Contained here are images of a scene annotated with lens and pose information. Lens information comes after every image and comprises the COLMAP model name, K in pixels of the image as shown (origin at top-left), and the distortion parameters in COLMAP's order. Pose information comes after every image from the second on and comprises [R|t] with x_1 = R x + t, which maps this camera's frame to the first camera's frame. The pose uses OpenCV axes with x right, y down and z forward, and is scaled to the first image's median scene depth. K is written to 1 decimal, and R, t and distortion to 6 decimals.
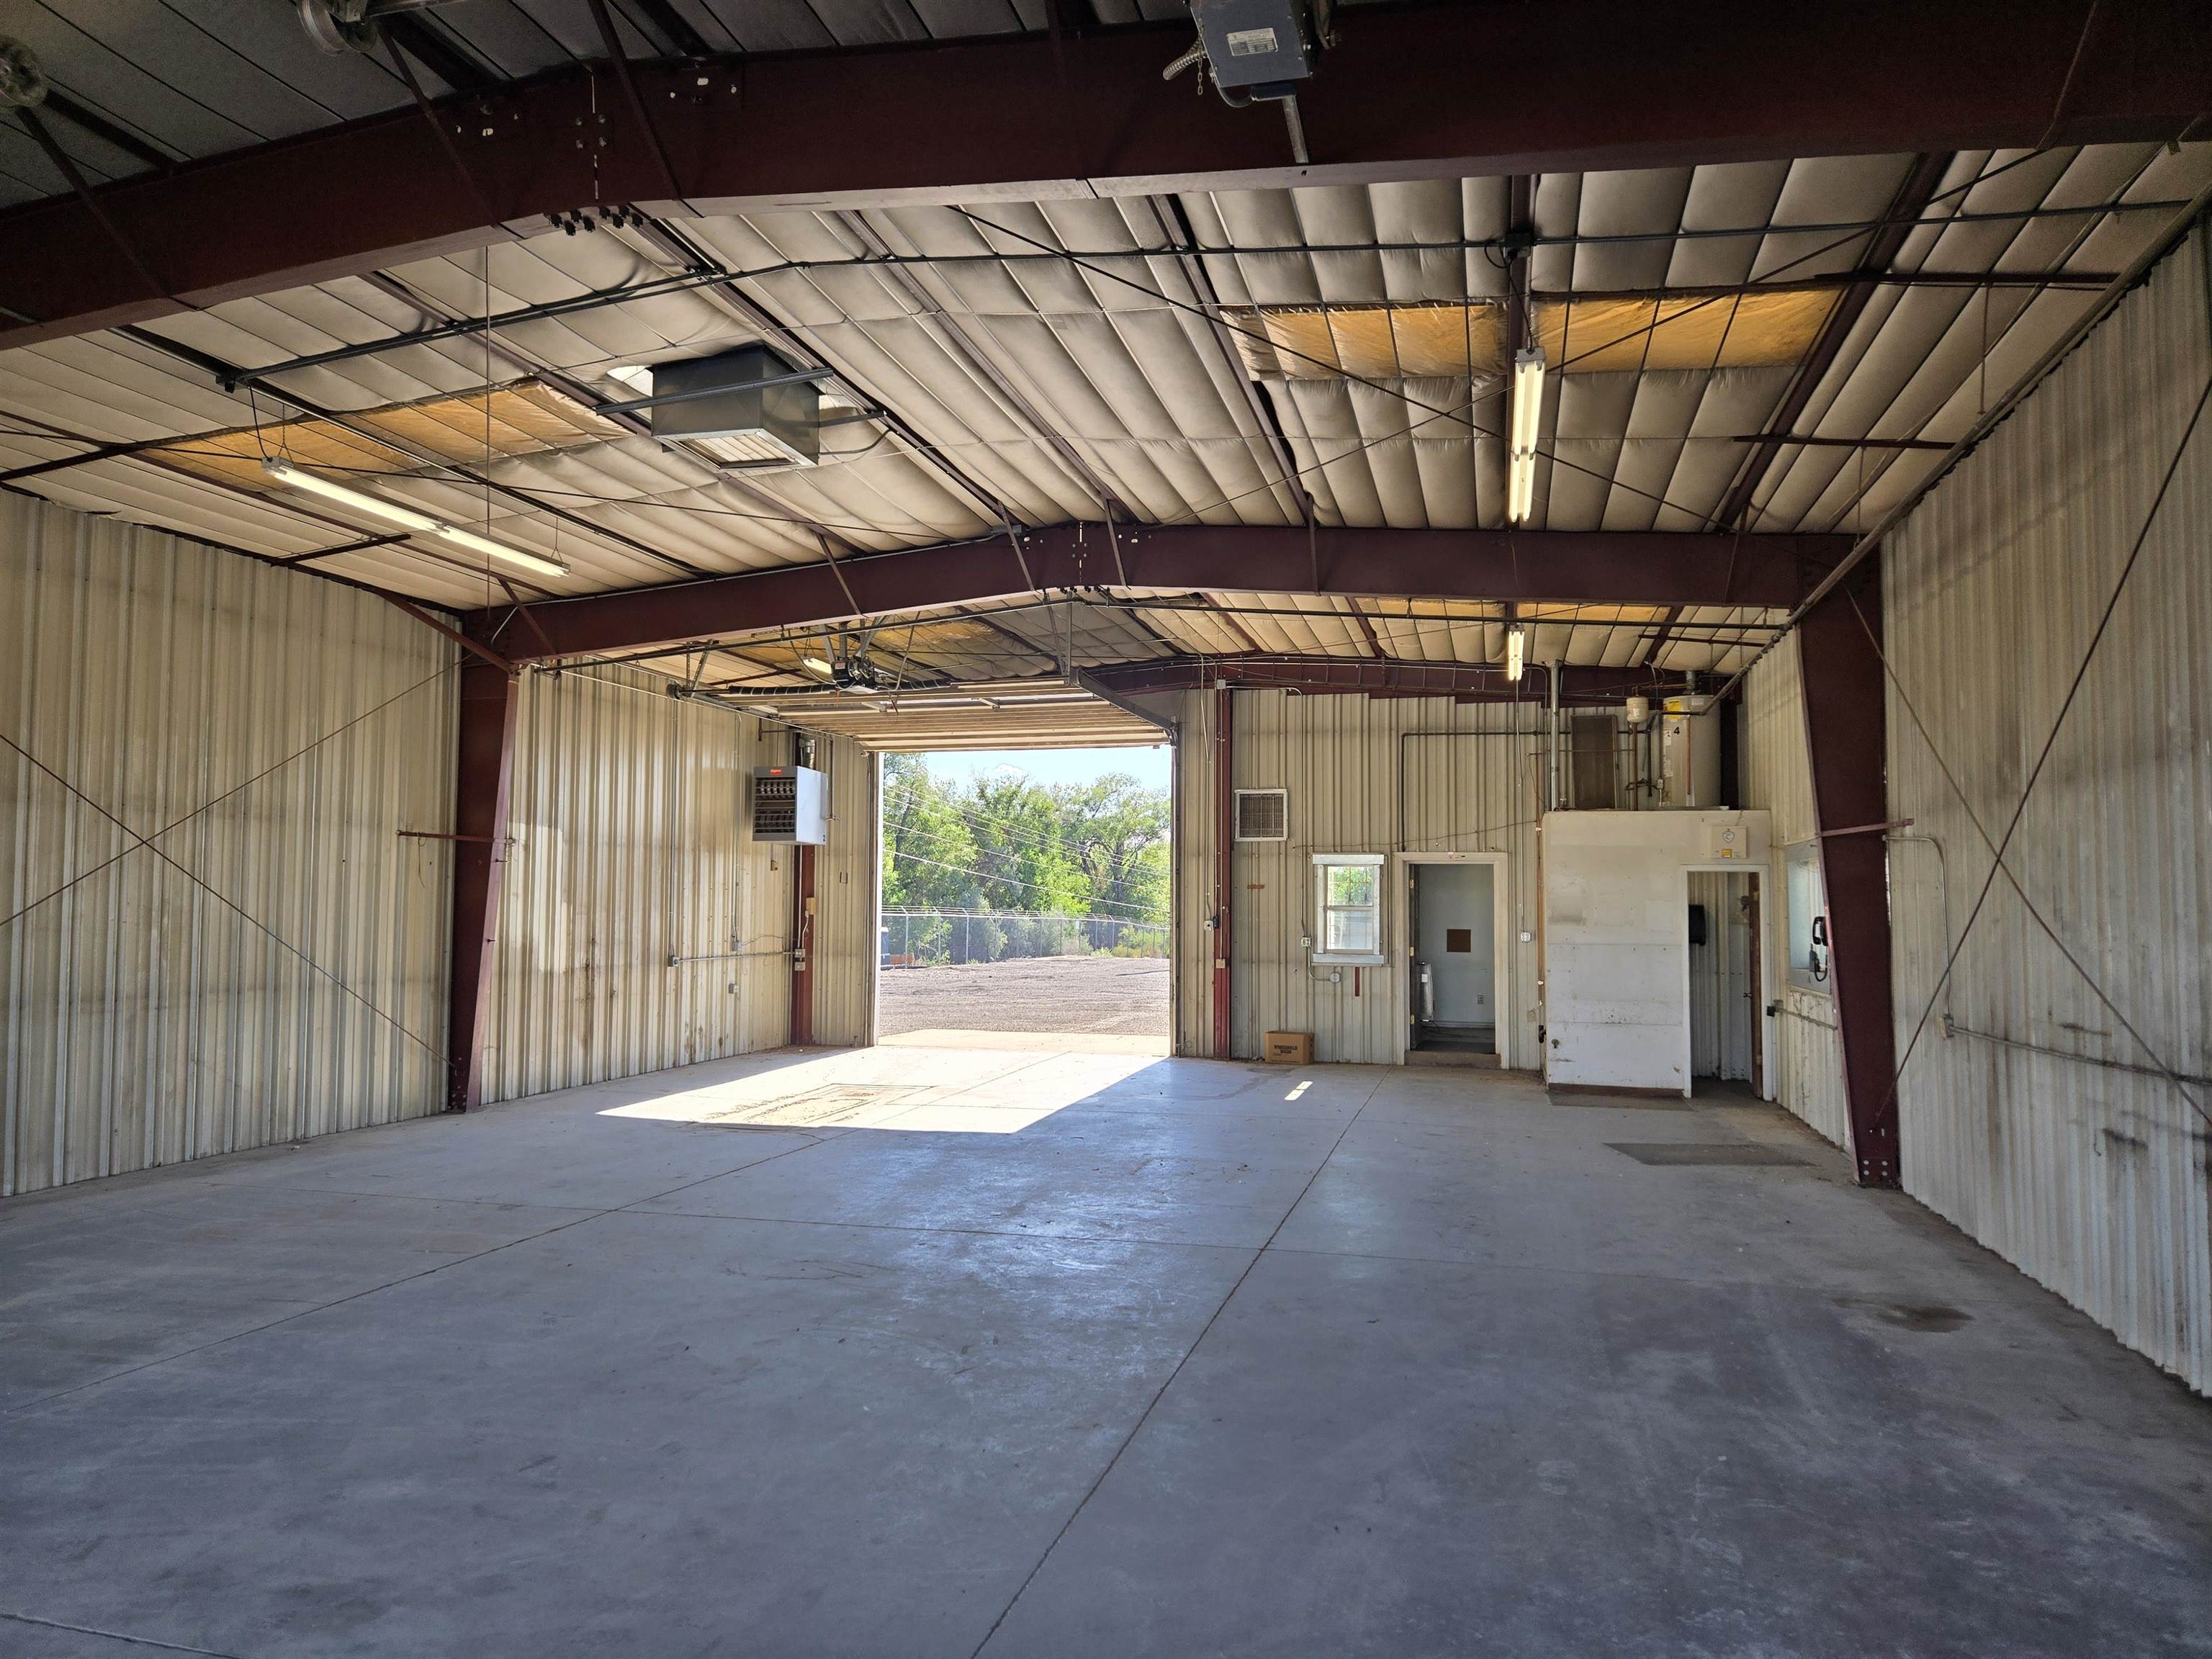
lens RADIAL K [[1475.2, 0, 1096.8], [0, 1475.2, 836.4], [0, 0, 1]] dist [0.077271, -0.001210]
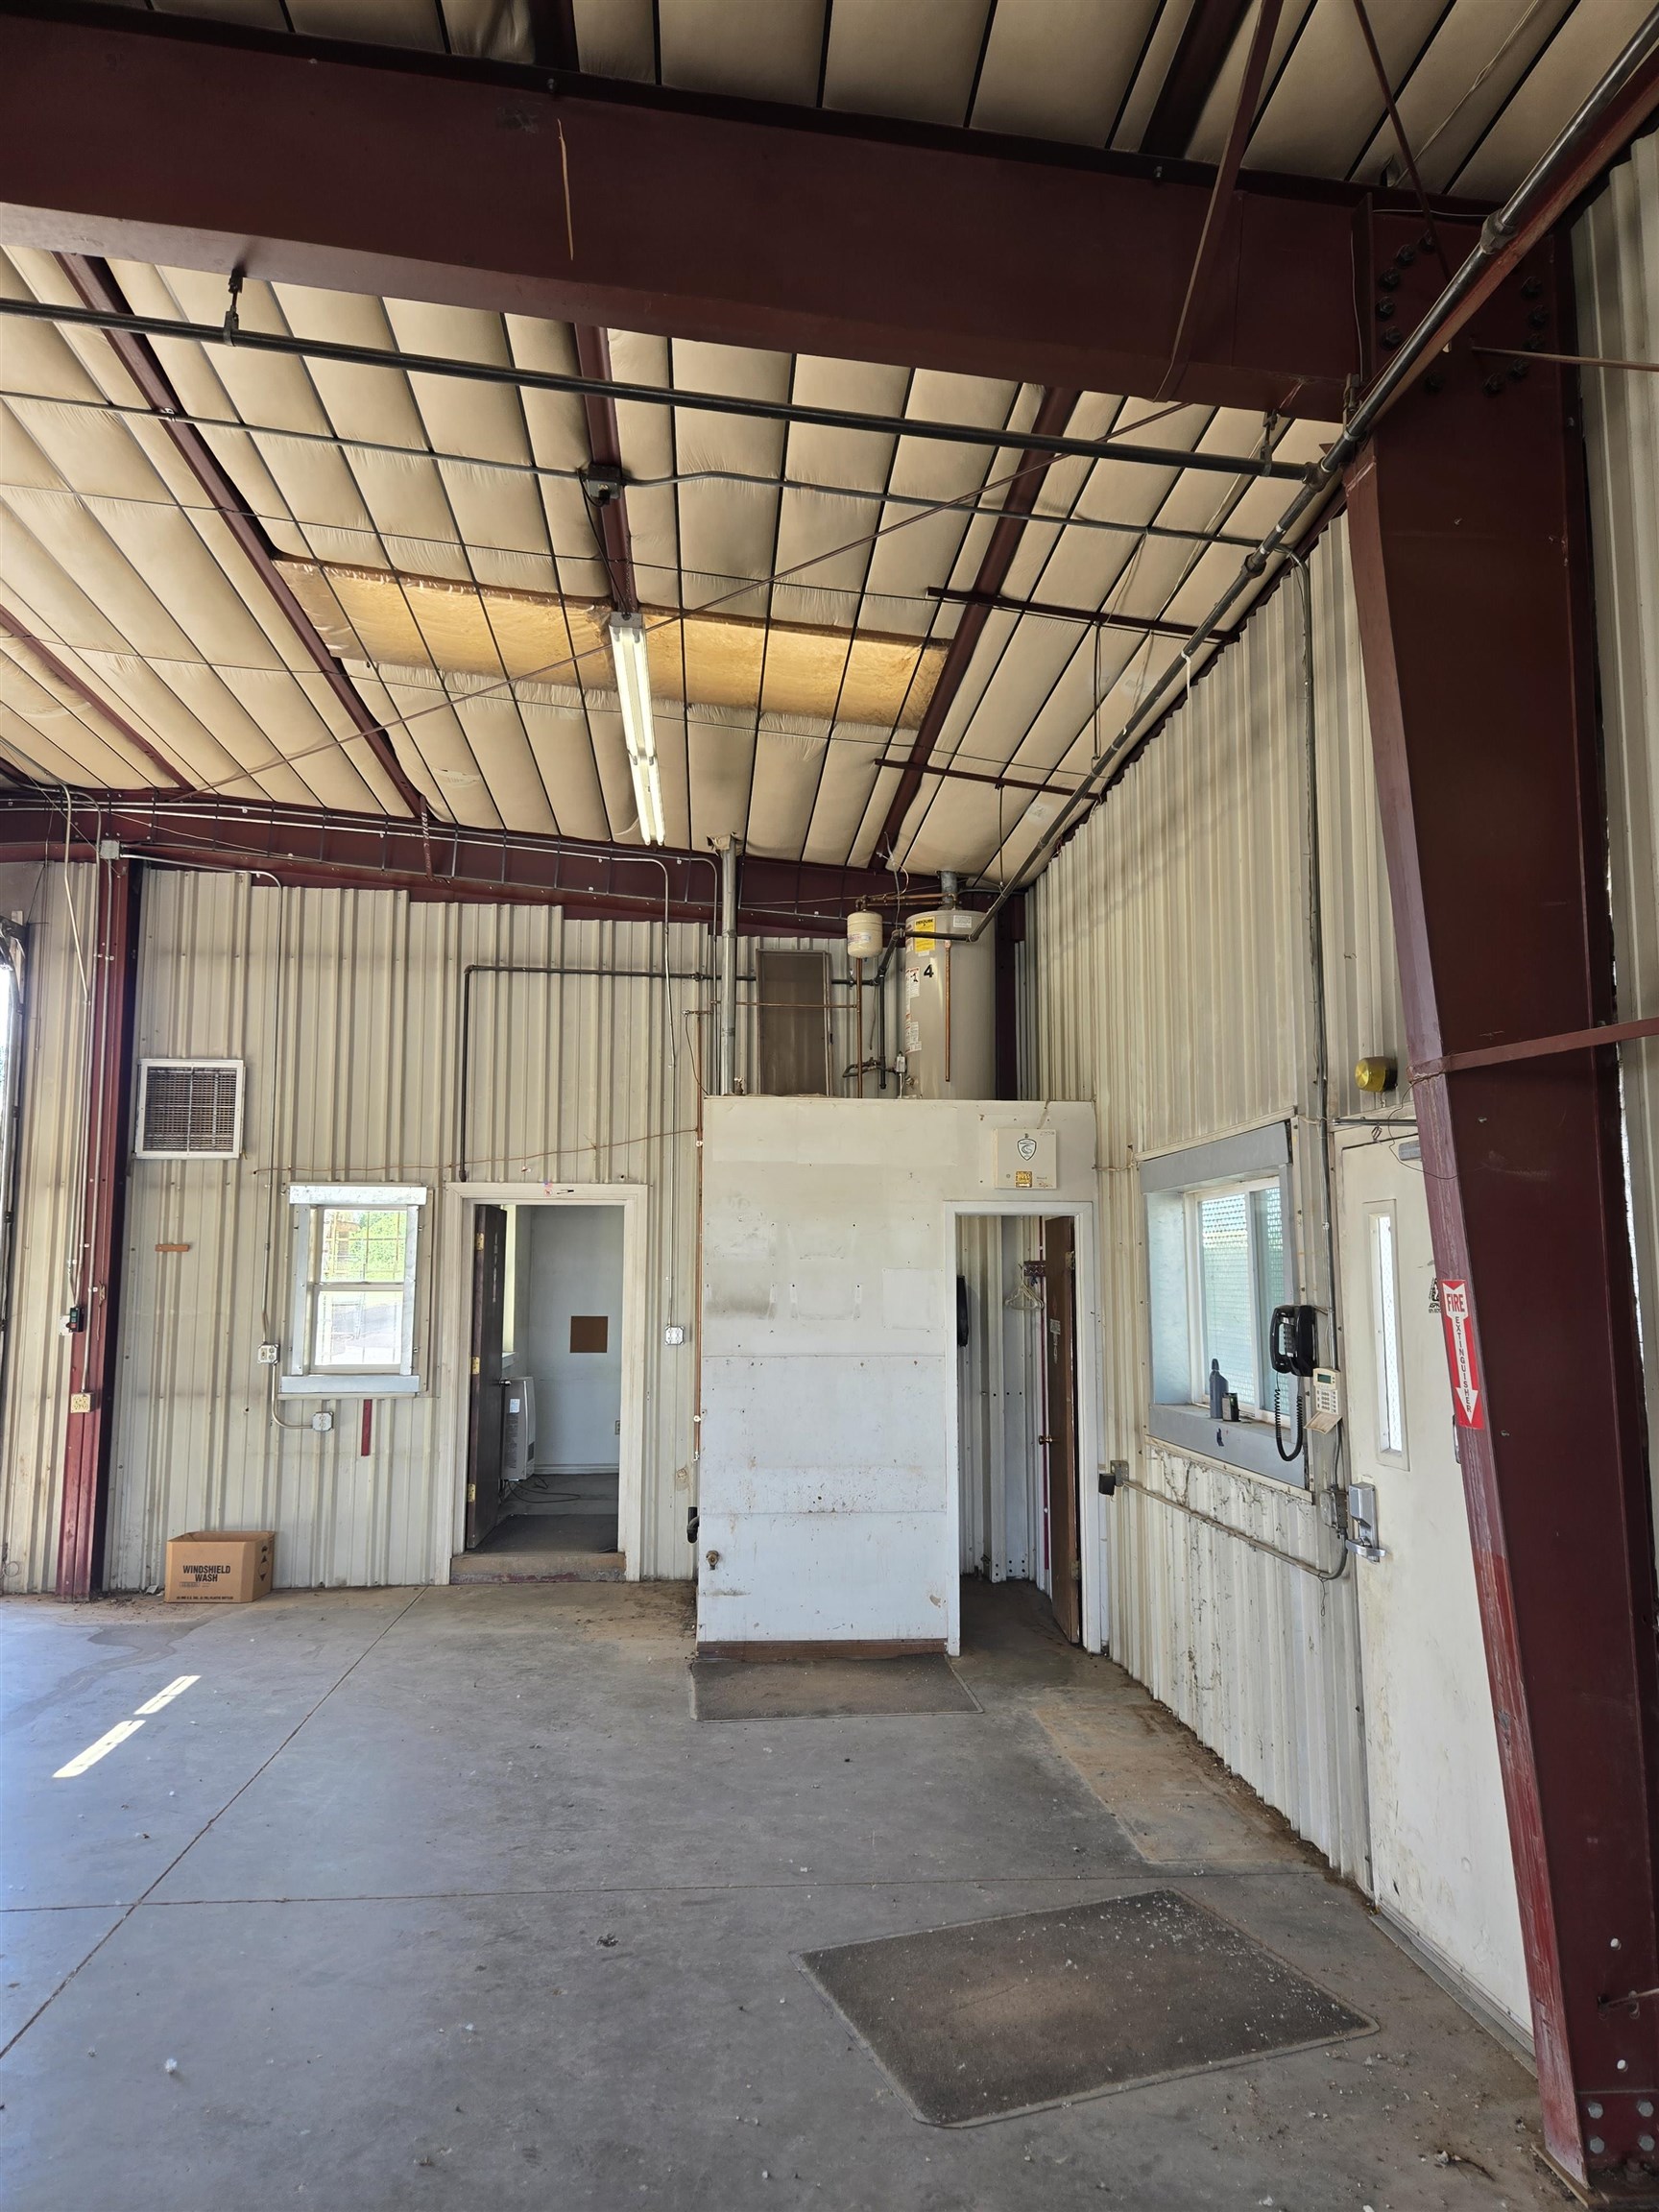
lens RADIAL K [[1483.0, 0, 841.0], [0, 1483.0, 1115.6], [0, 0, 1]] dist [0.060103, -0.054966]
pose [[0.936045, 0.032561, 0.350370, 0.145633], [-0.011197, 0.997962, -0.062828, 0.019063], [-0.351701, 0.054887, 0.934502, 0.441721]]
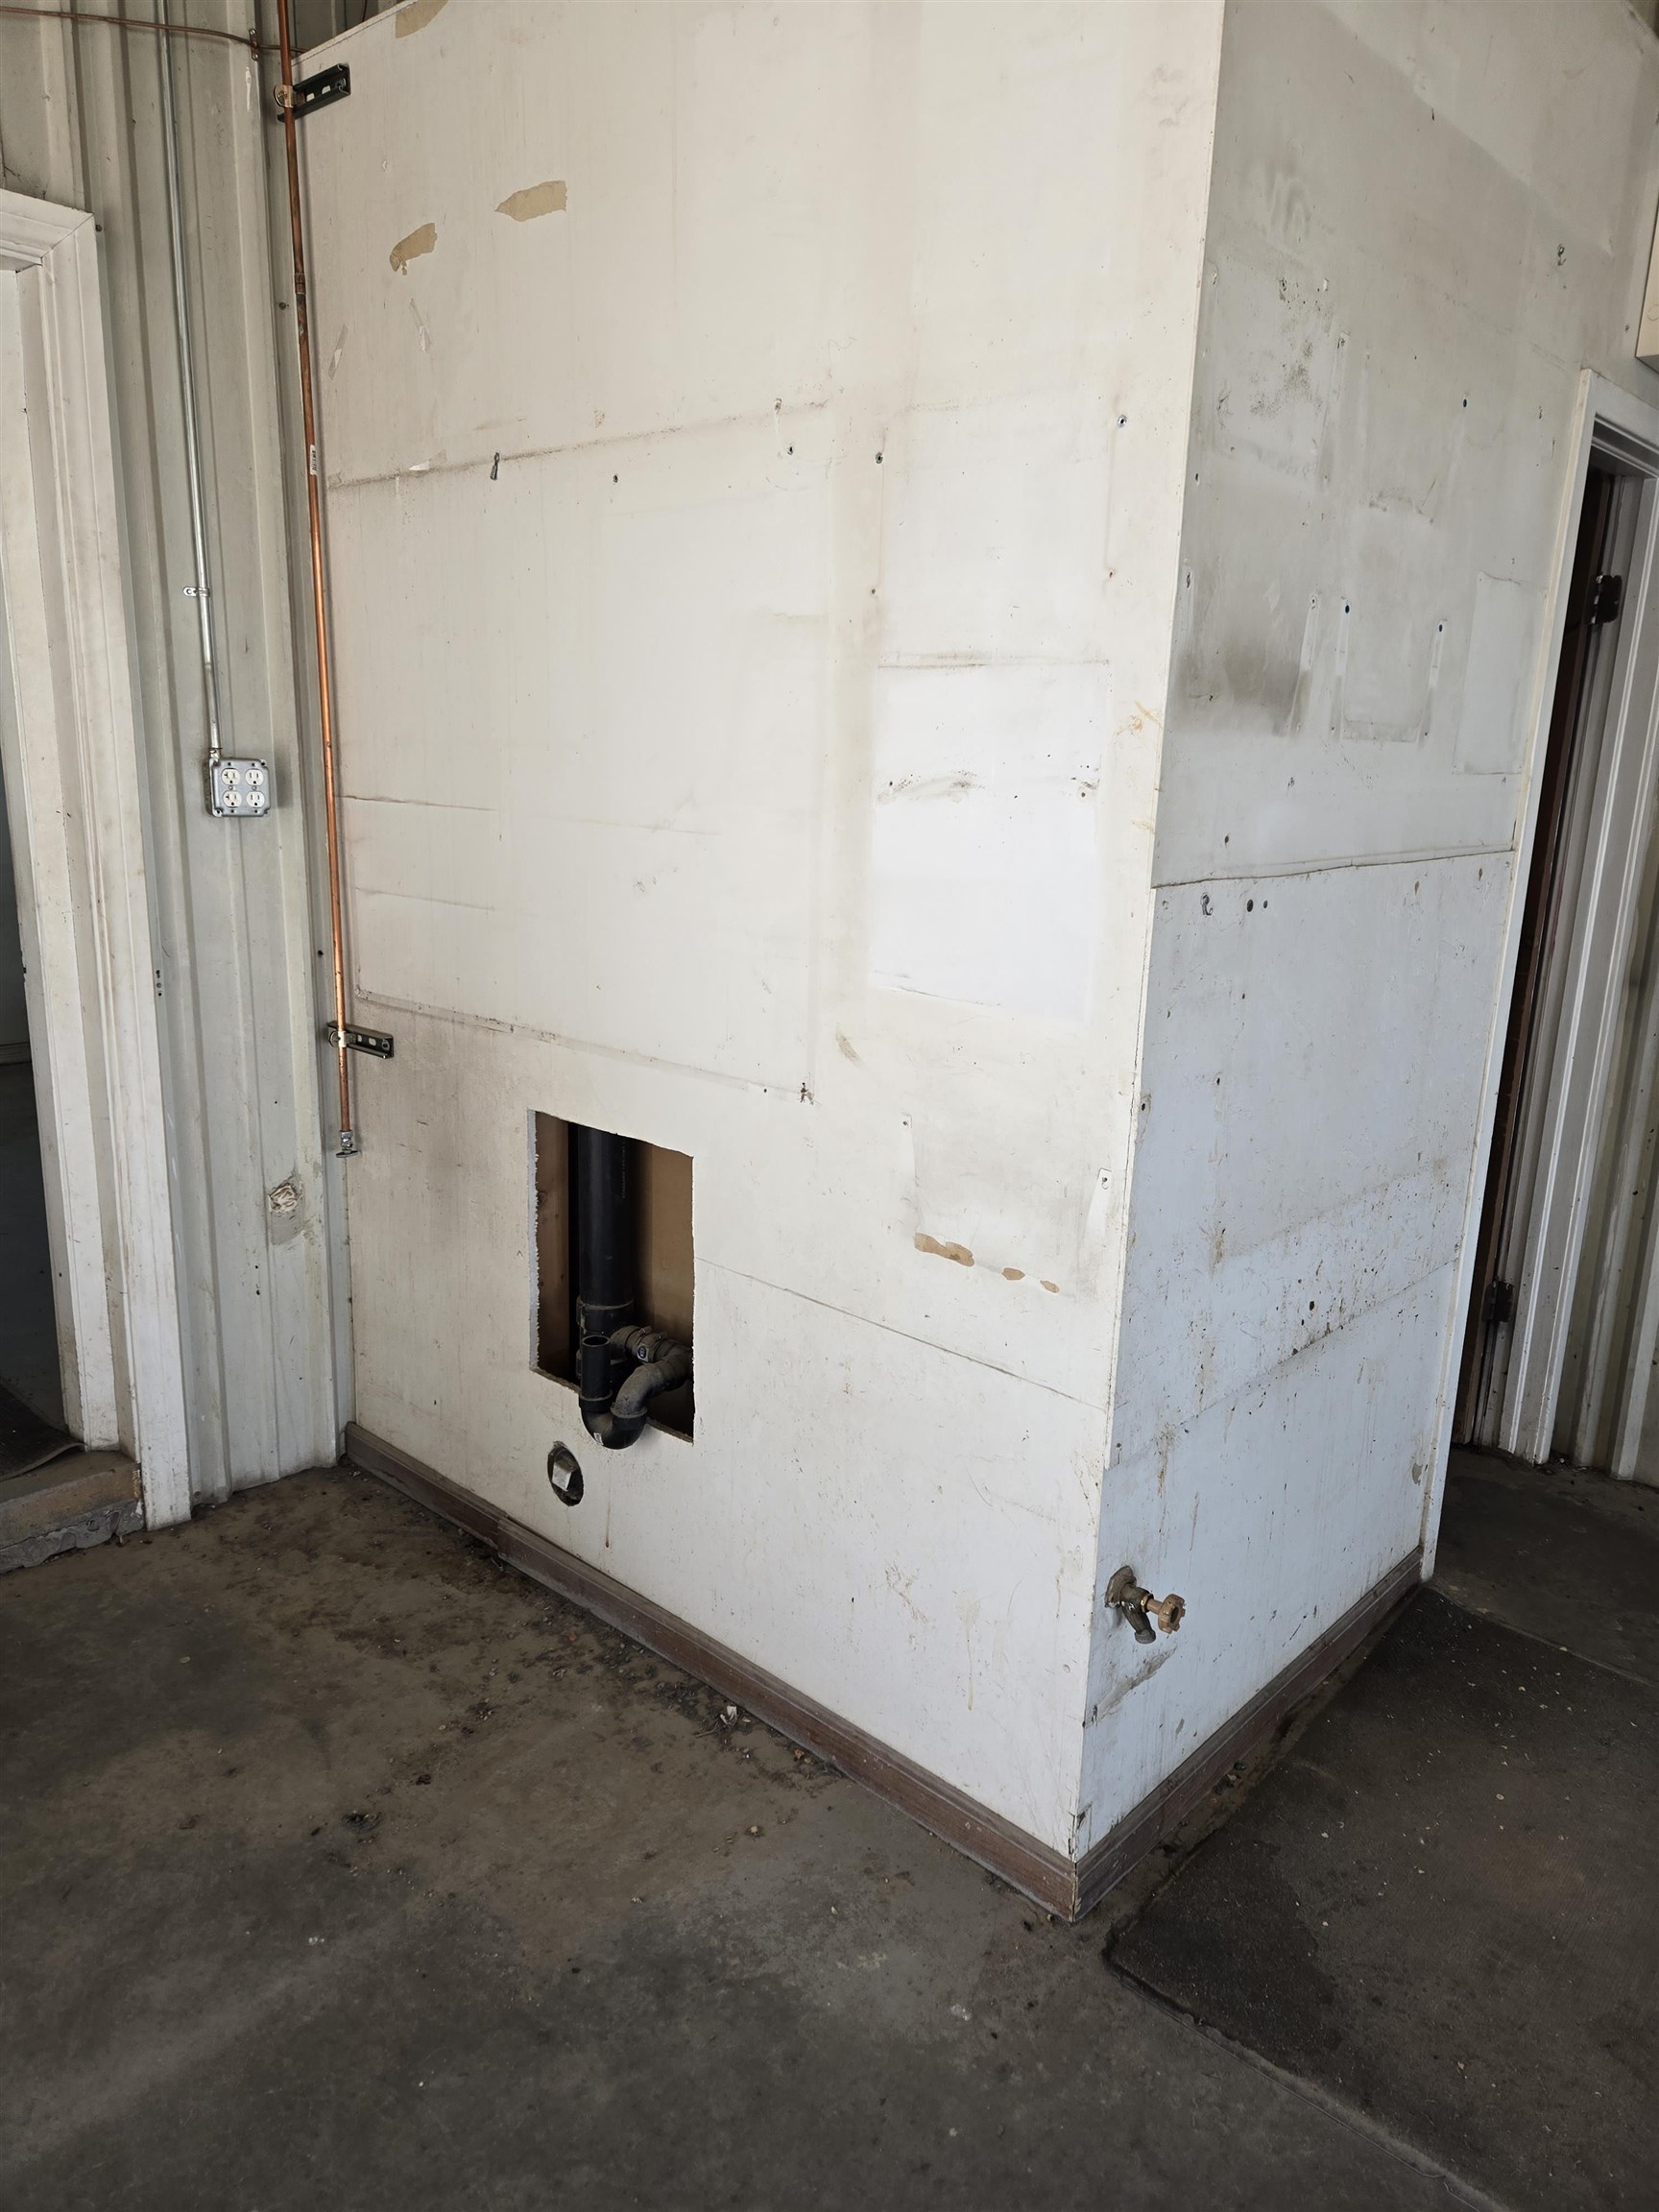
lens RADIAL K [[1486.7, 0, 829.5], [0, 1486.7, 1106.0], [0, 0, 1]] dist [0.076448, -0.047771]
pose [[0.454815, -0.194400, 0.869110, 0.156679], [-0.074768, 0.964106, 0.254775, 0.052533], [-0.887442, -0.180857, 0.423955, 0.840302]]
